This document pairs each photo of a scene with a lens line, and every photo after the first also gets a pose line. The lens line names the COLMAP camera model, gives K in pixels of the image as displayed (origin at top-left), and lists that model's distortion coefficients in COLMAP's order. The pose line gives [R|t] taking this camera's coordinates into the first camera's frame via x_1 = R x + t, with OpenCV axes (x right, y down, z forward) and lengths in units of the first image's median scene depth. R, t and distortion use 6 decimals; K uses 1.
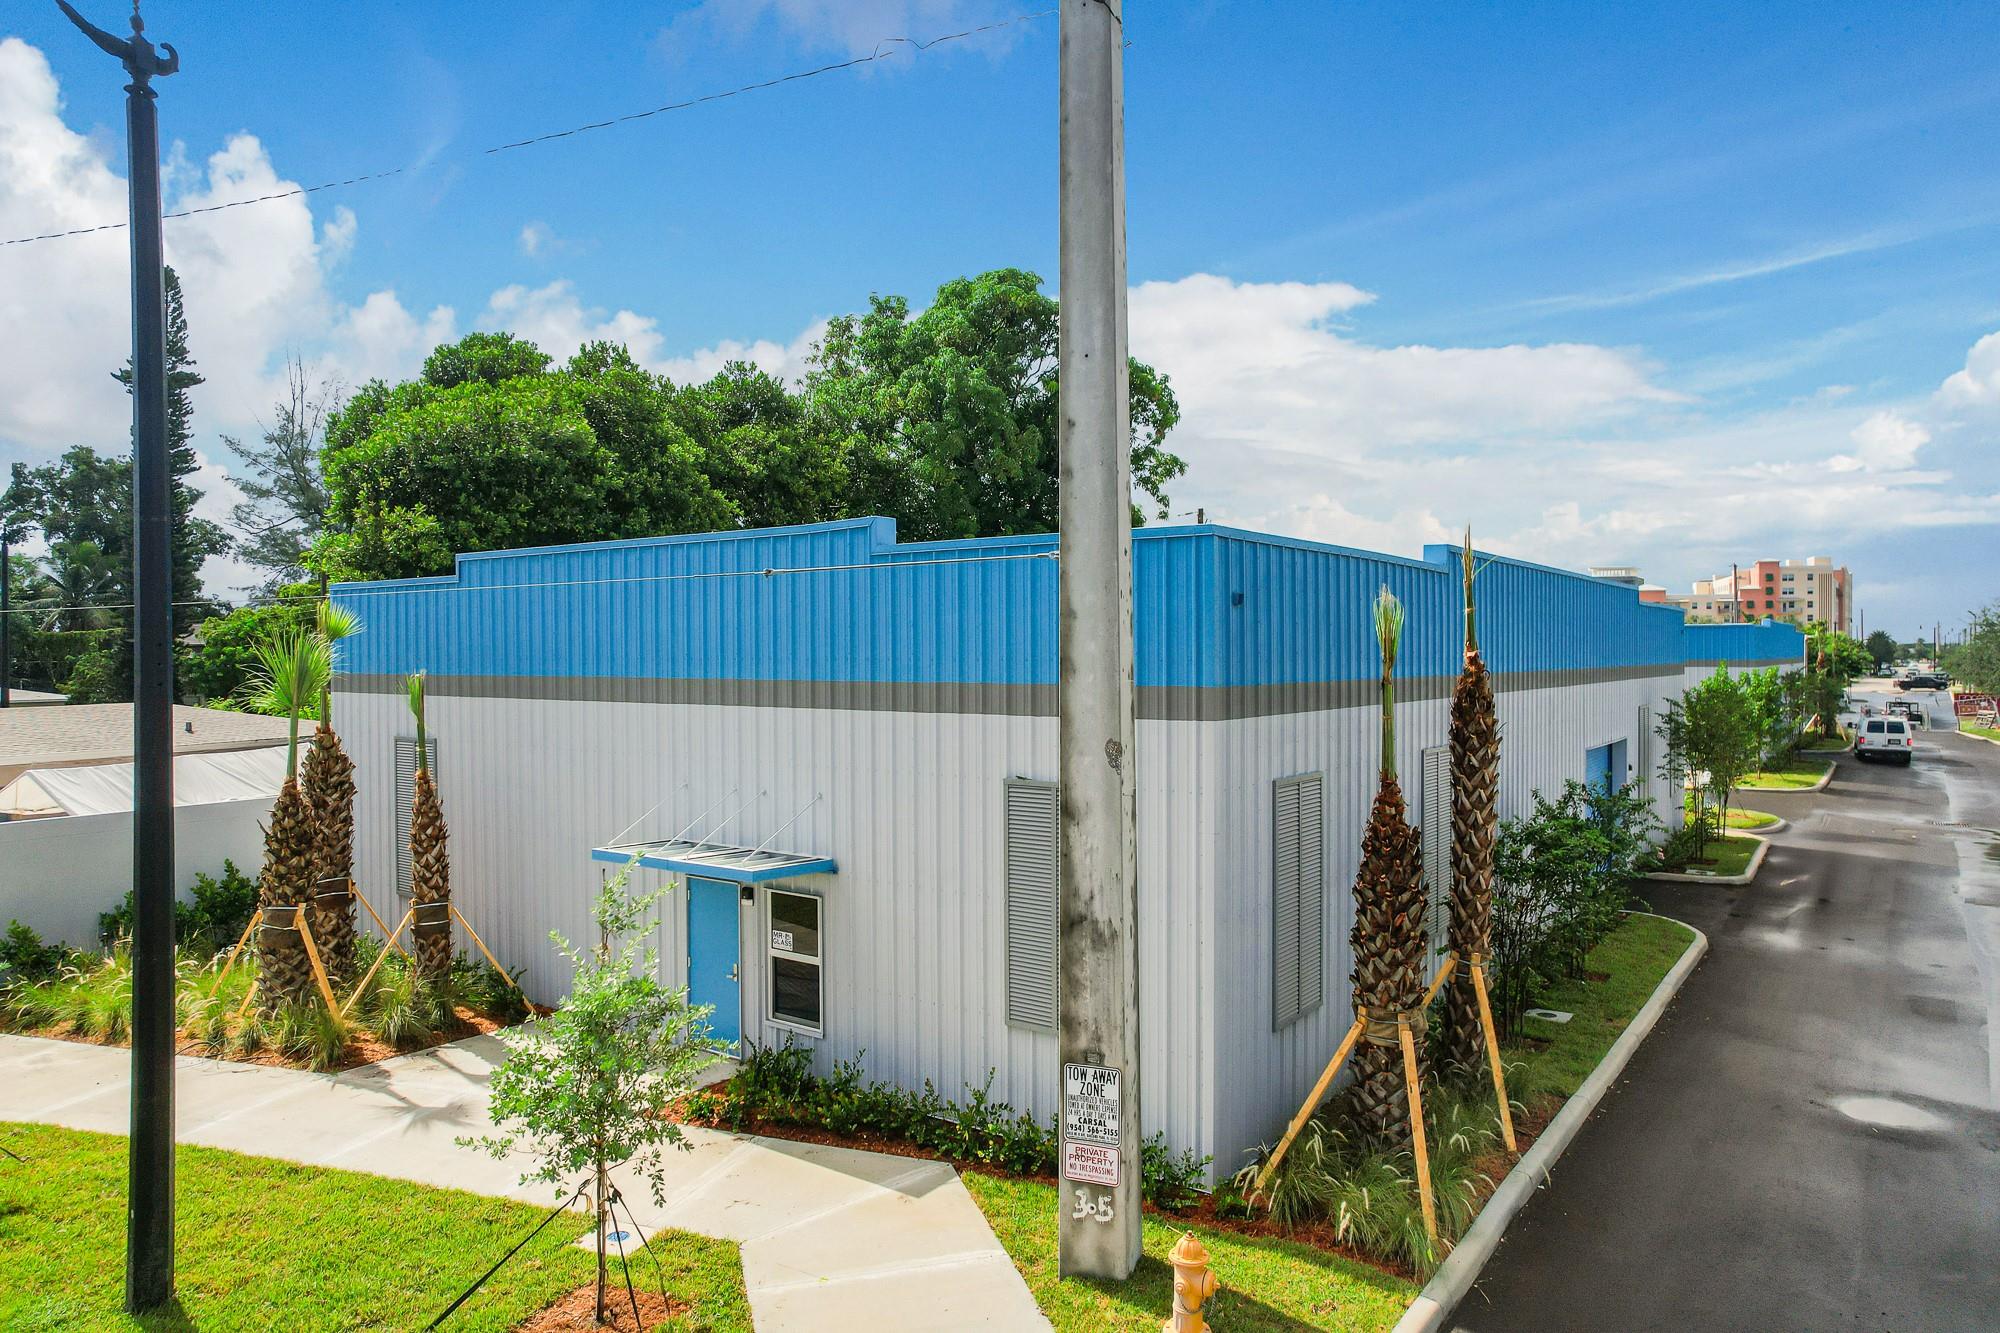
lens RADIAL K [[1266.9, 0, 986.9], [0, 1266.9, 674.4], [0, 0, 1]] dist [-0.047811, 0.069652]
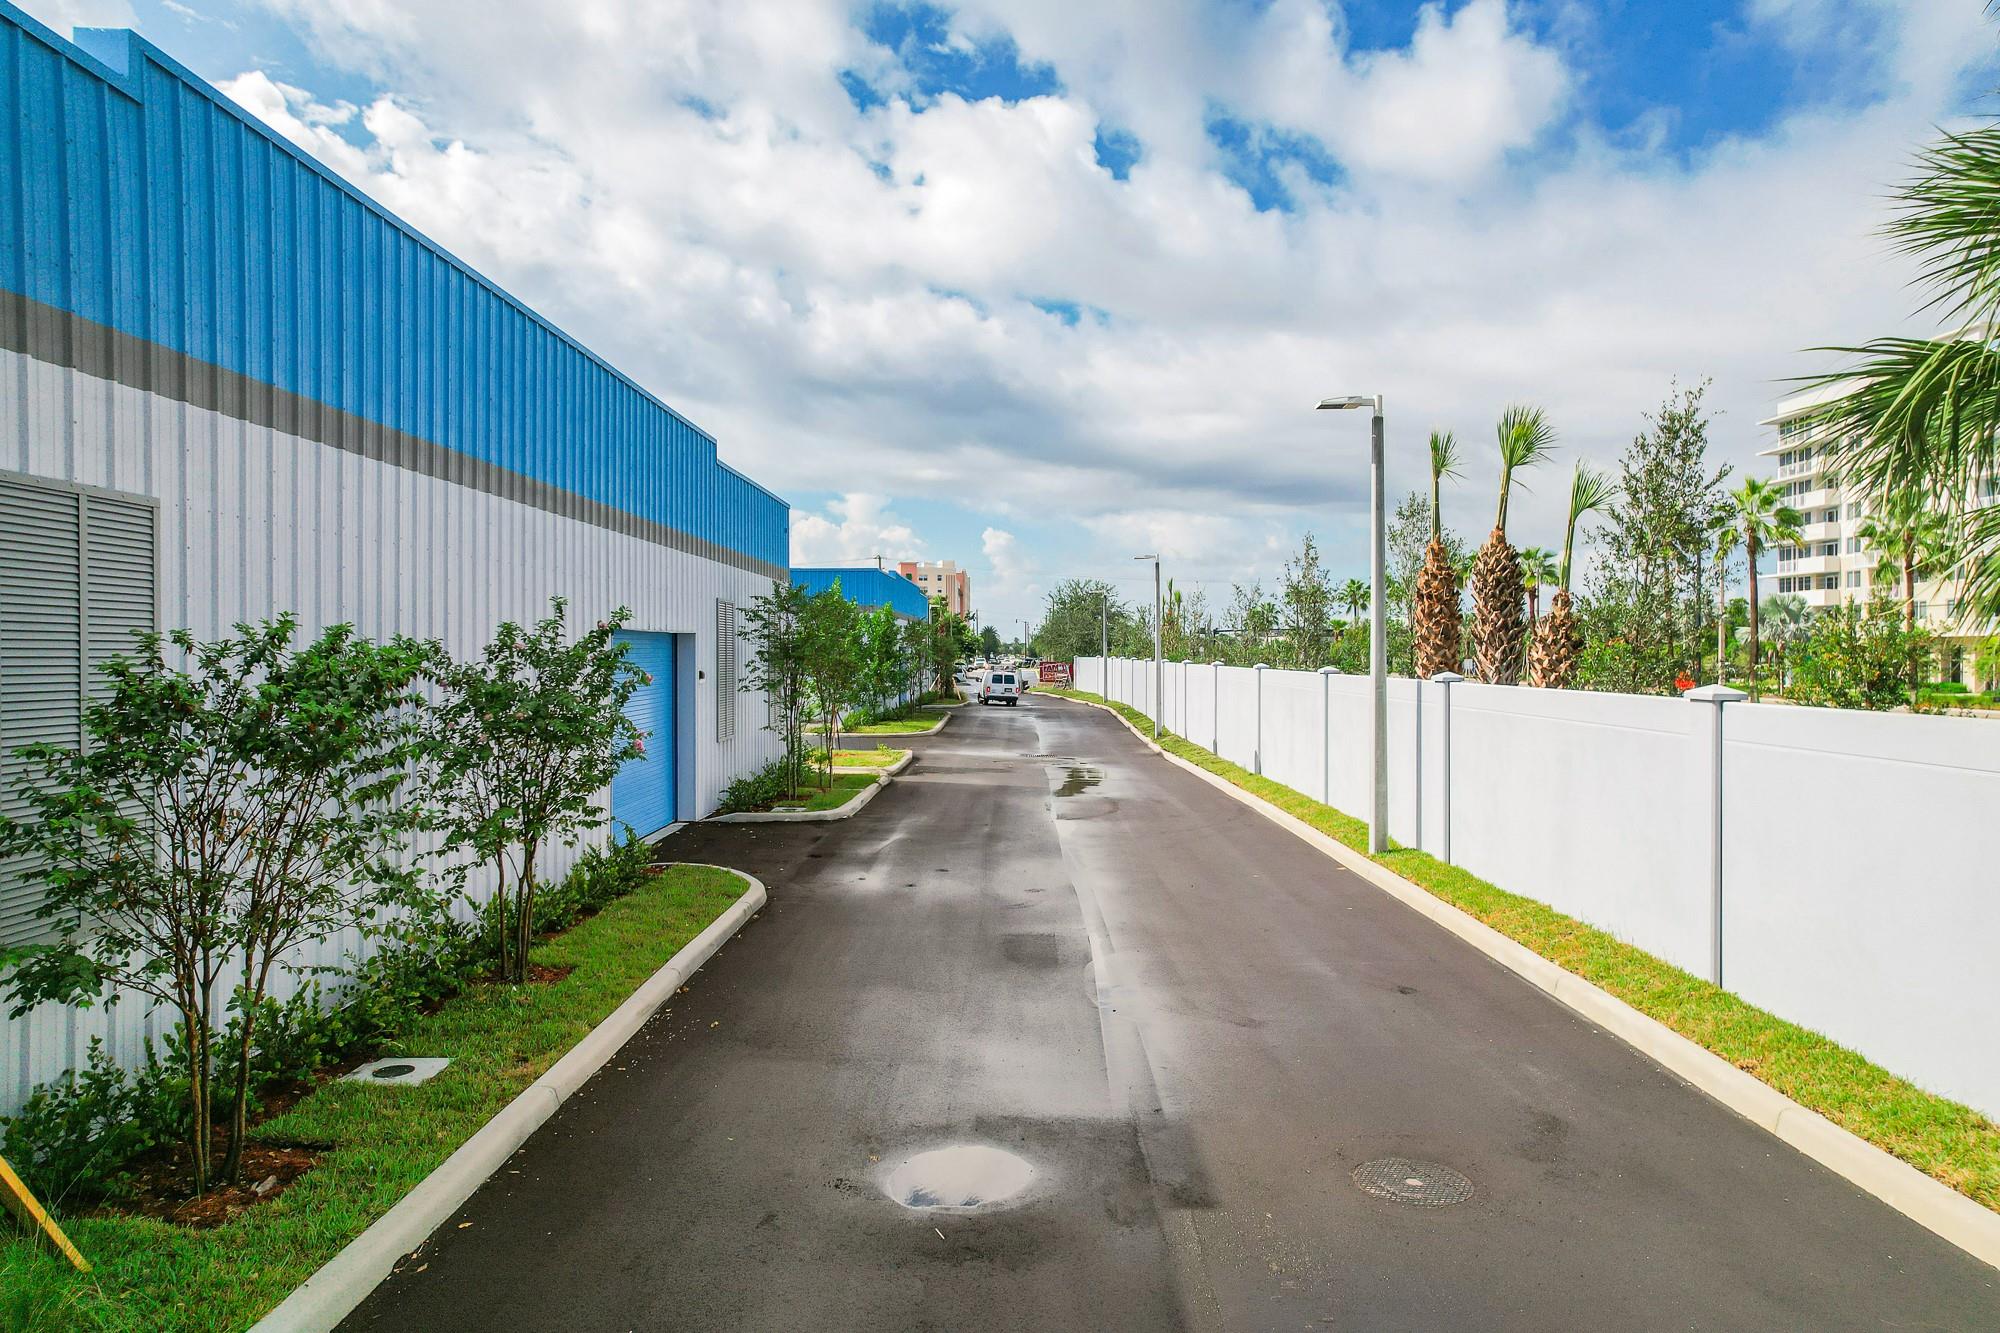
lens RADIAL K [[1266.9, 0, 986.9], [0, 1266.9, 674.4], [0, 0, 1]] dist [-0.047811, 0.069652]
pose [[0.817135, -0.006821, 0.576406, 0.307911], [0.009126, 0.999958, -0.001105, 0.106566], [-0.576375, 0.006163, 0.817162, 0.416129]]
